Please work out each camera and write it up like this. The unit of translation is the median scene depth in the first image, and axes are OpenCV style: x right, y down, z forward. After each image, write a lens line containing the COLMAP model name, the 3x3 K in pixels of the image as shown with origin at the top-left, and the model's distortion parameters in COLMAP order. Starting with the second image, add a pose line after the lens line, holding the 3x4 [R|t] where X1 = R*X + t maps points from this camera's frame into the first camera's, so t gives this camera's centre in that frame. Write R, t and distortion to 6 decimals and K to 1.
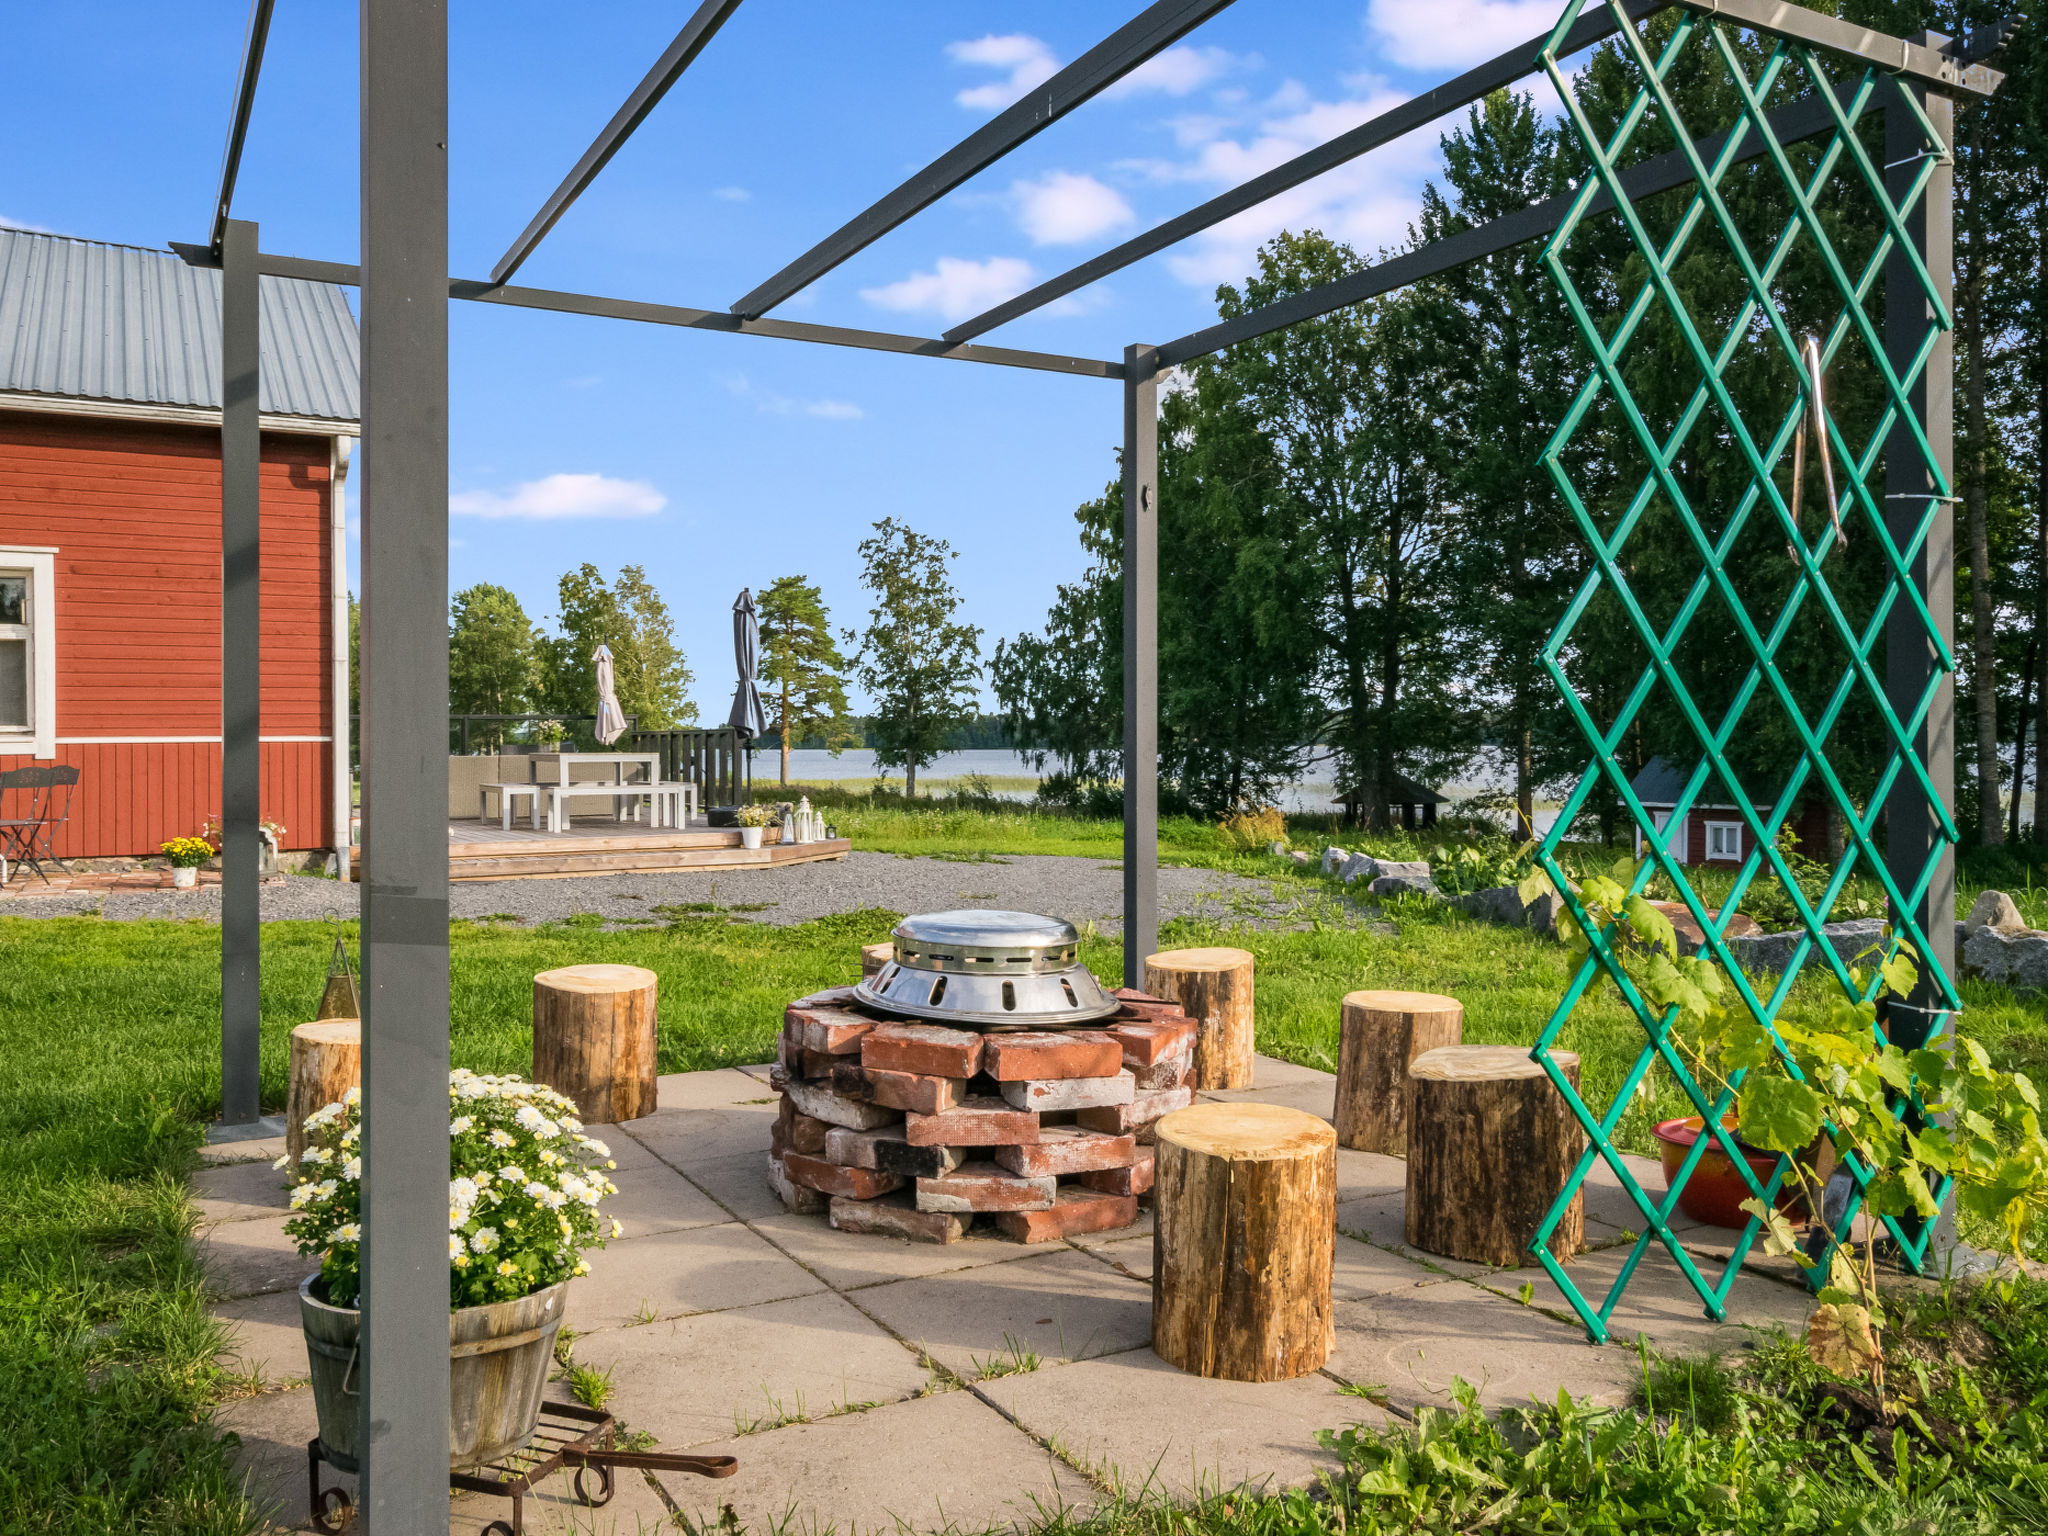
lens RADIAL K [[1645.4, 0, 1024.0], [0, 1645.4, 768.0], [0, 0, 1]] dist [-0.007788, -0.003199]
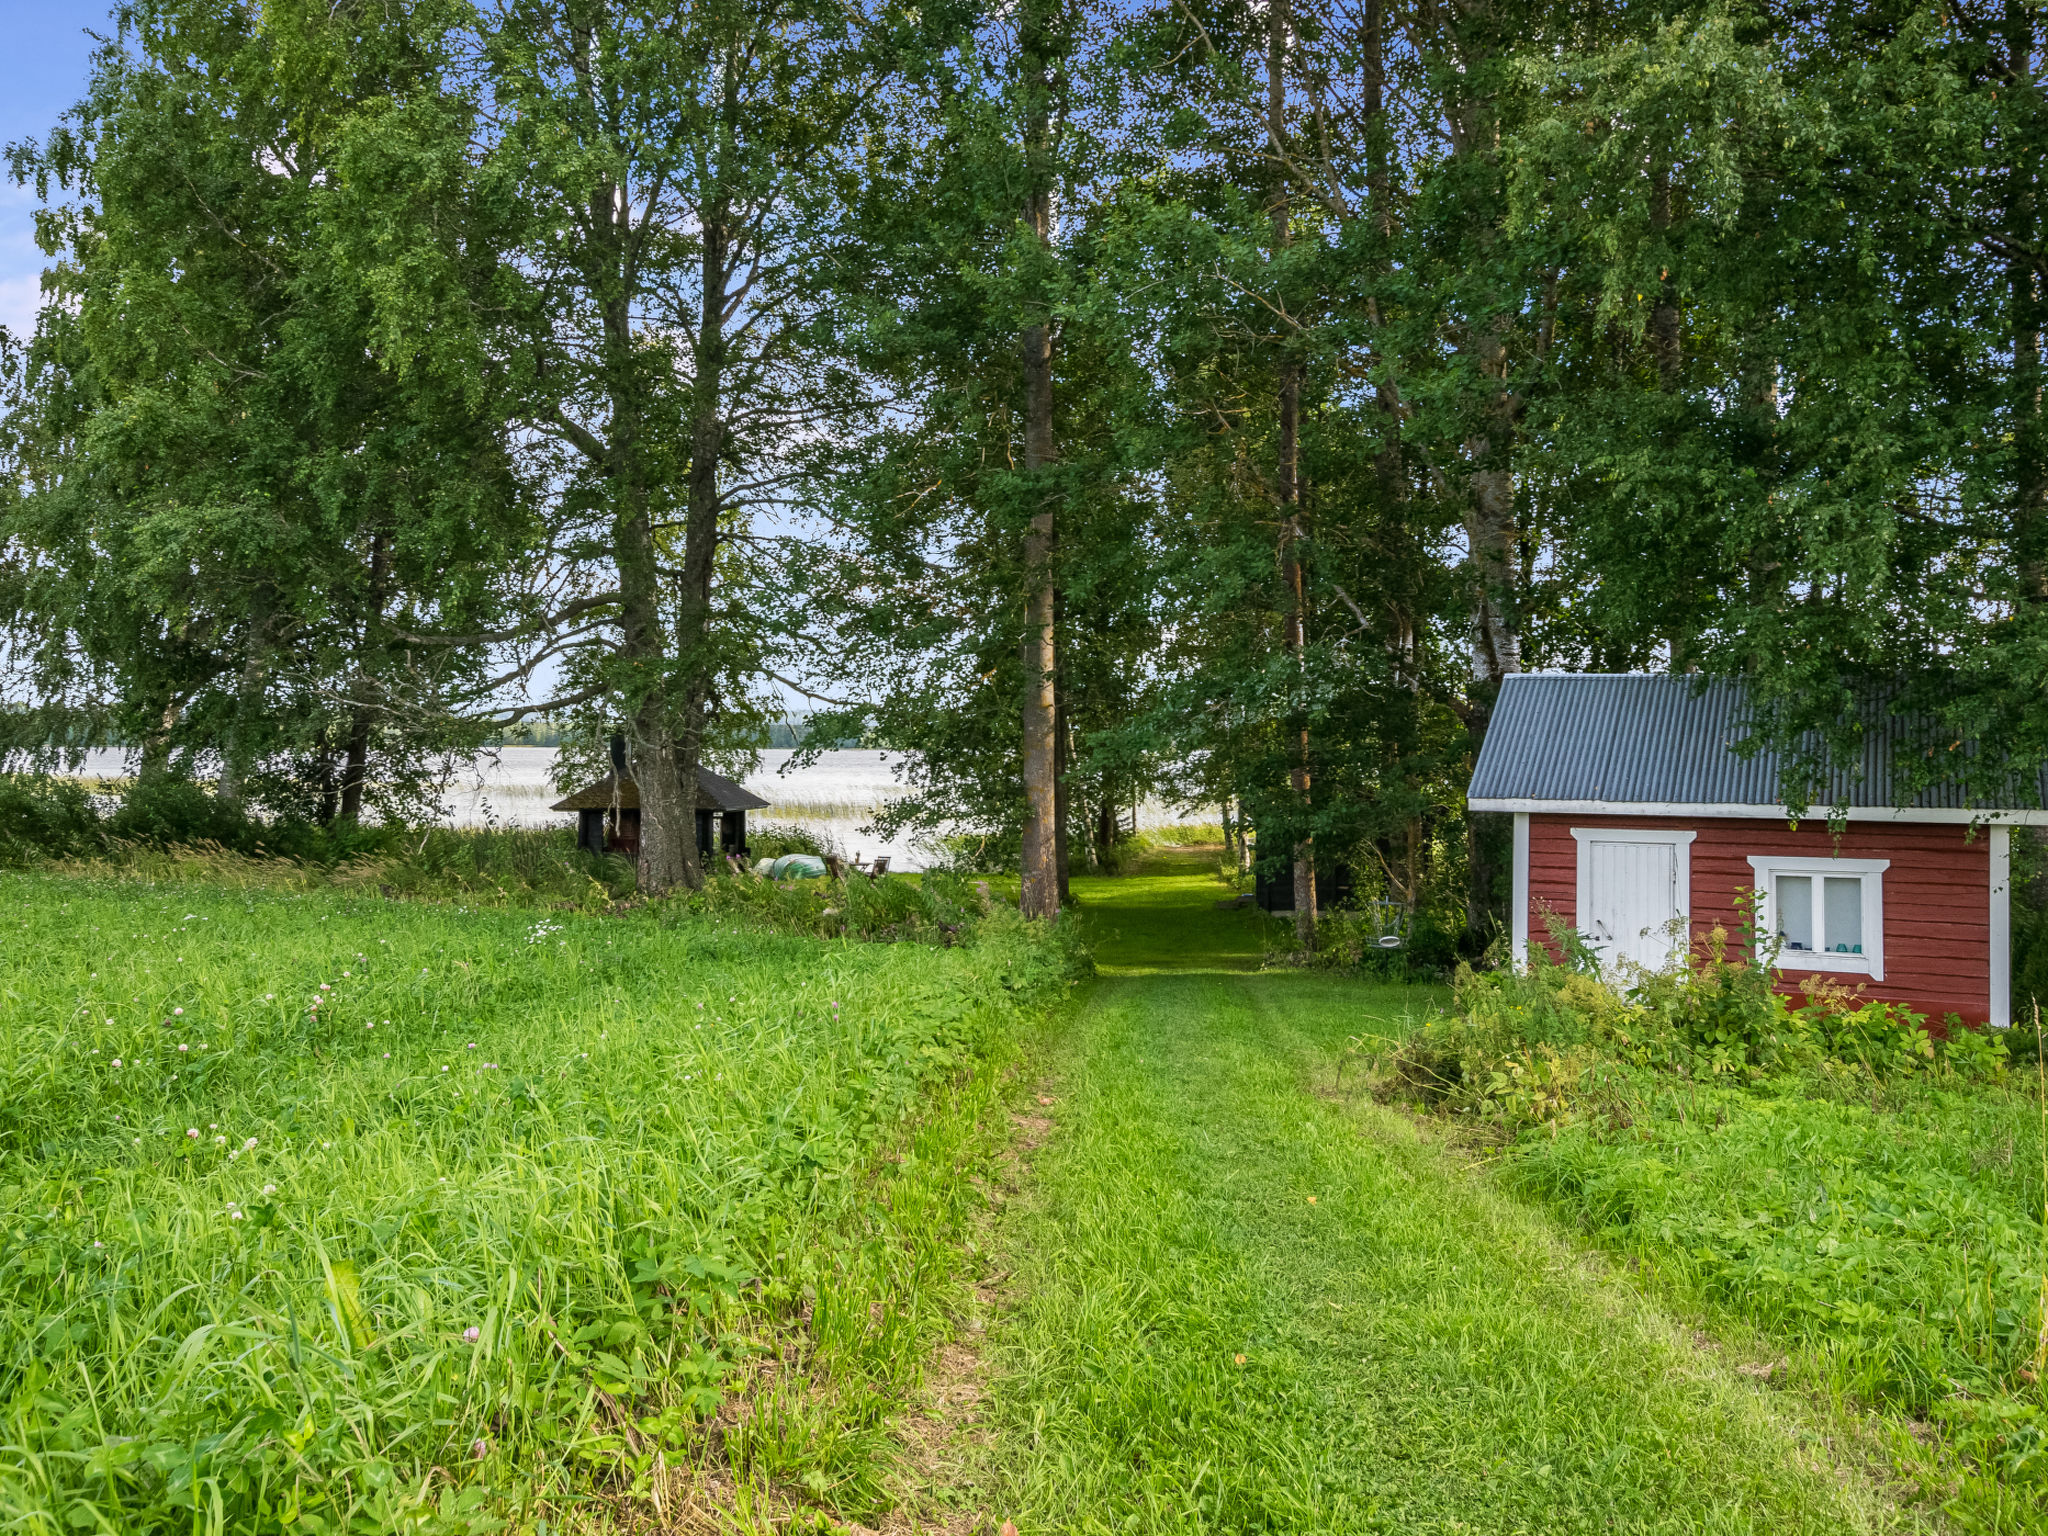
lens RADIAL K [[1609.5, 0, 1024.0], [0, 1609.5, 768.0], [0, 0, 1]] dist [0.000786, -0.000053]
pose [[0.883310, 0.009176, 0.468700, 0.100486], [-0.006369, 0.999951, -0.007574, 0.013559], [-0.468747, 0.003706, 0.883325, 0.602864]]
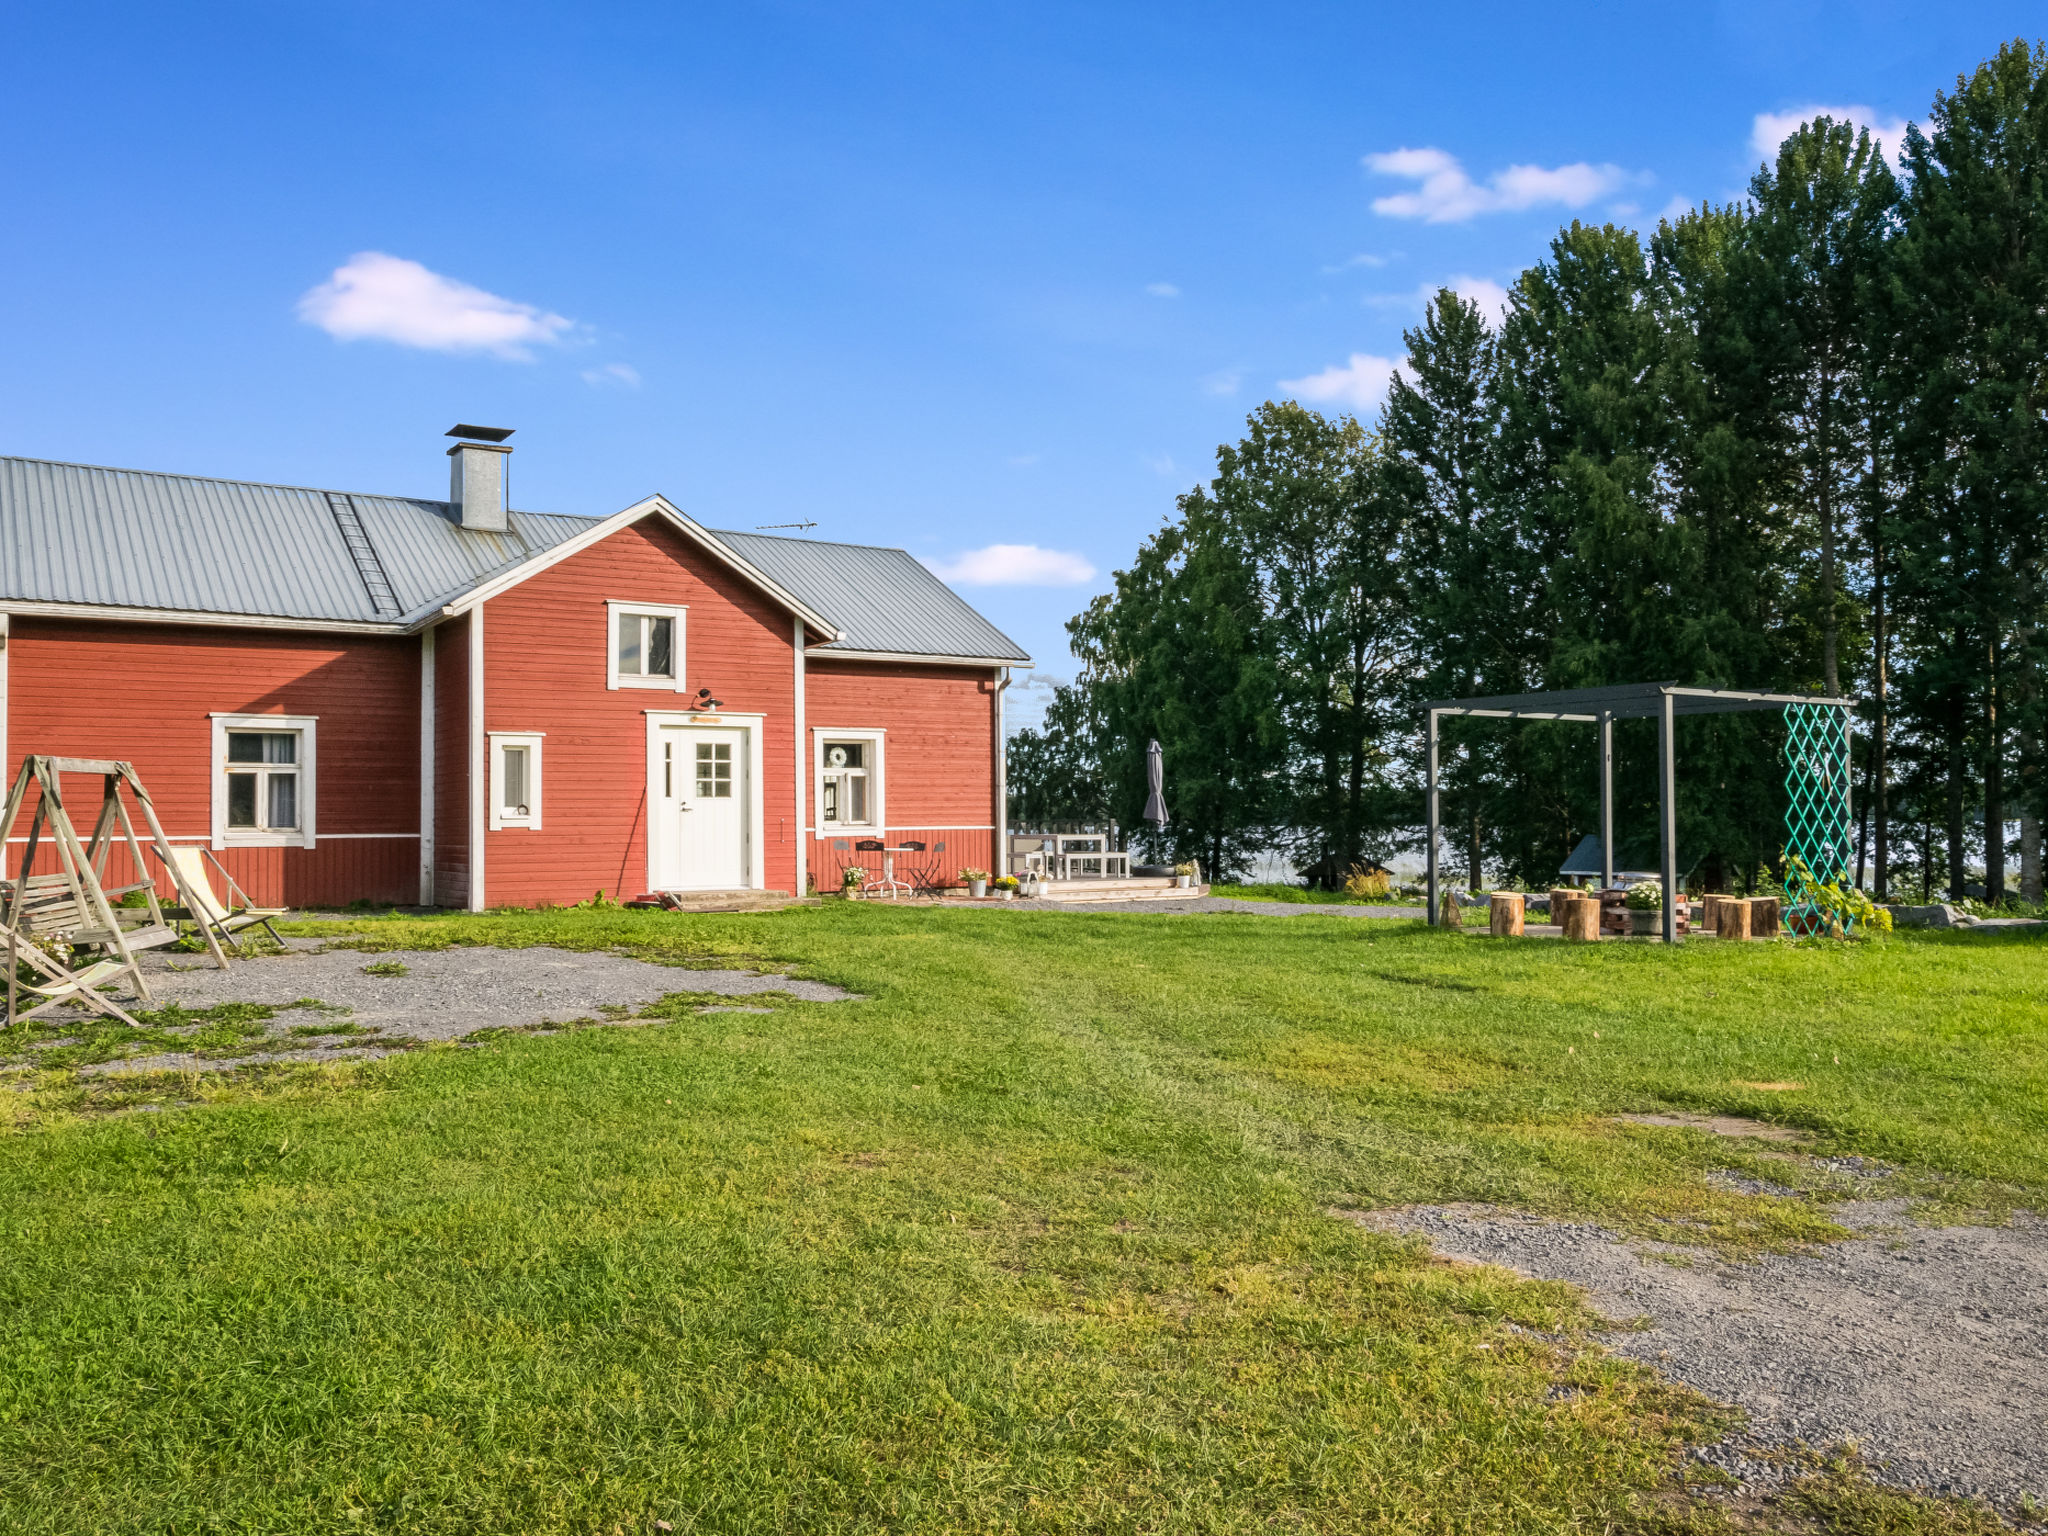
lens RADIAL K [[1589.6, 0, 1020.6], [0, 1589.6, 808.1], [0, 0, 1]] dist [-0.004149, -0.096881]
pose [[0.998503, 0.000041, 0.054704, -0.087362], [0.001307, 0.999696, -0.024602, 0.000888], [-0.054688, 0.024637, 0.998199, -0.143652]]
